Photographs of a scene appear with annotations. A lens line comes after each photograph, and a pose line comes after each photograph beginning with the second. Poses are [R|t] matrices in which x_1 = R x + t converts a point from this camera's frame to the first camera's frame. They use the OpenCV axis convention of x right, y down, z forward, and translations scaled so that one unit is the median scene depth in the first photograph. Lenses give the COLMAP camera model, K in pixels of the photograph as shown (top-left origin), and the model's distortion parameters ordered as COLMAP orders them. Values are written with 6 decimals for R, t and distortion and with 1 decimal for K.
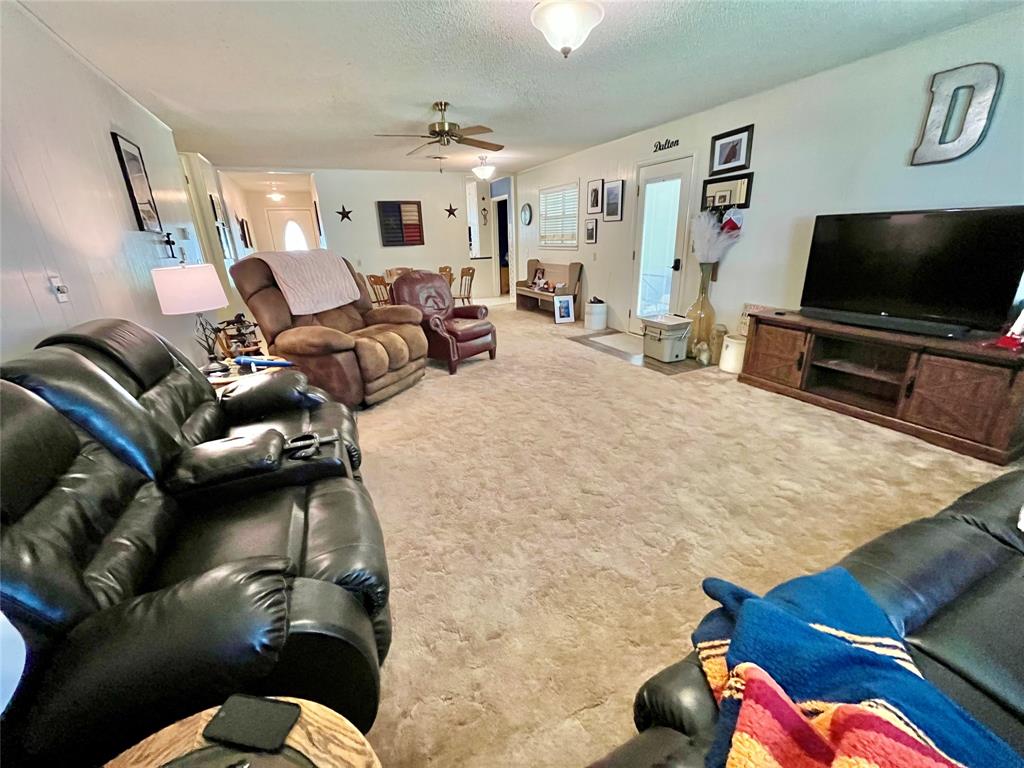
lens RADIAL K [[413.1, 0, 515.5], [0, 413.1, 384.3], [0, 0, 1]] dist [-0.003812, -0.000024]
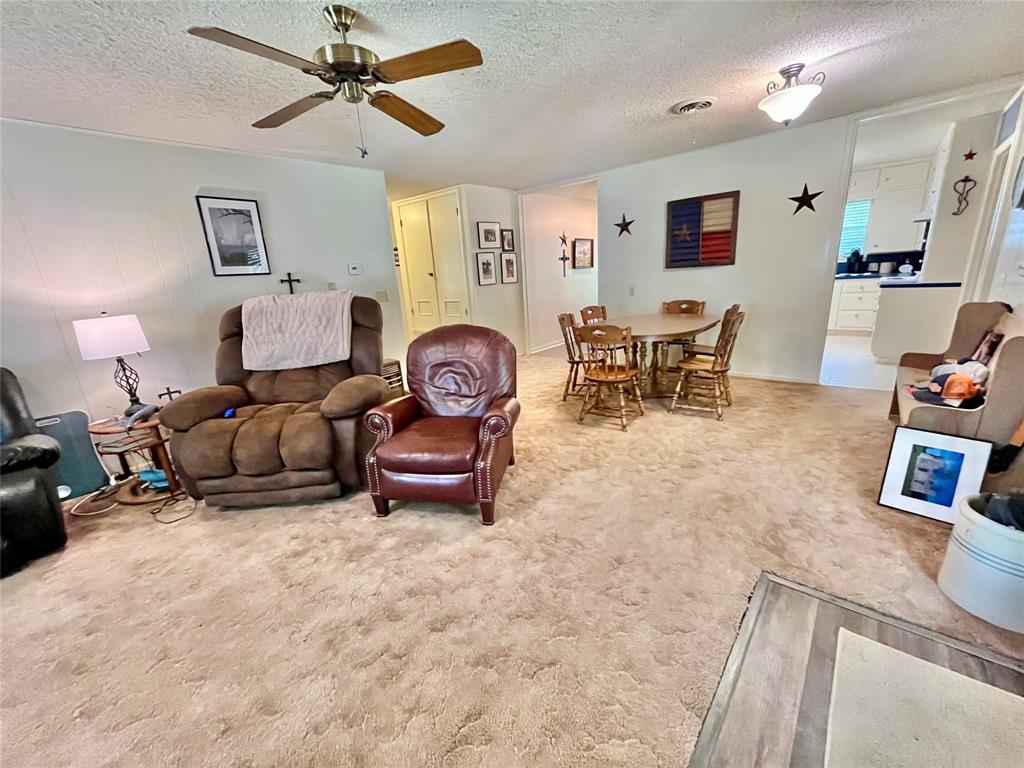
lens RADIAL K [[413.1, 0, 513.9], [0, 413.1, 387.4], [0, 0, 1]] dist [-0.003812, -0.000024]
pose [[0.412631, 0.255286, -0.874394, 0.217181], [-0.255834, 0.953766, 0.157730, -0.189110], [0.874234, 0.158615, 0.458865, 0.498360]]
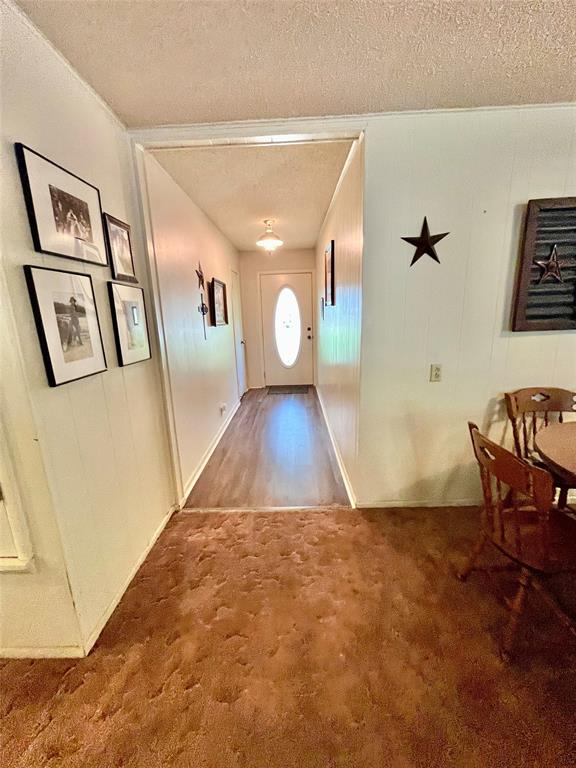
lens RADIAL K [[309.8, 0, 284.4], [0, 309.8, 386.4], [0, 0, 1]] dist [-0.003812, -0.000024]
pose [[0.894397, 0.102168, -0.435448, -0.370684], [-0.143151, 0.987739, -0.062277, -0.240455], [0.423747, 0.118036, 0.898057, 0.678953]]
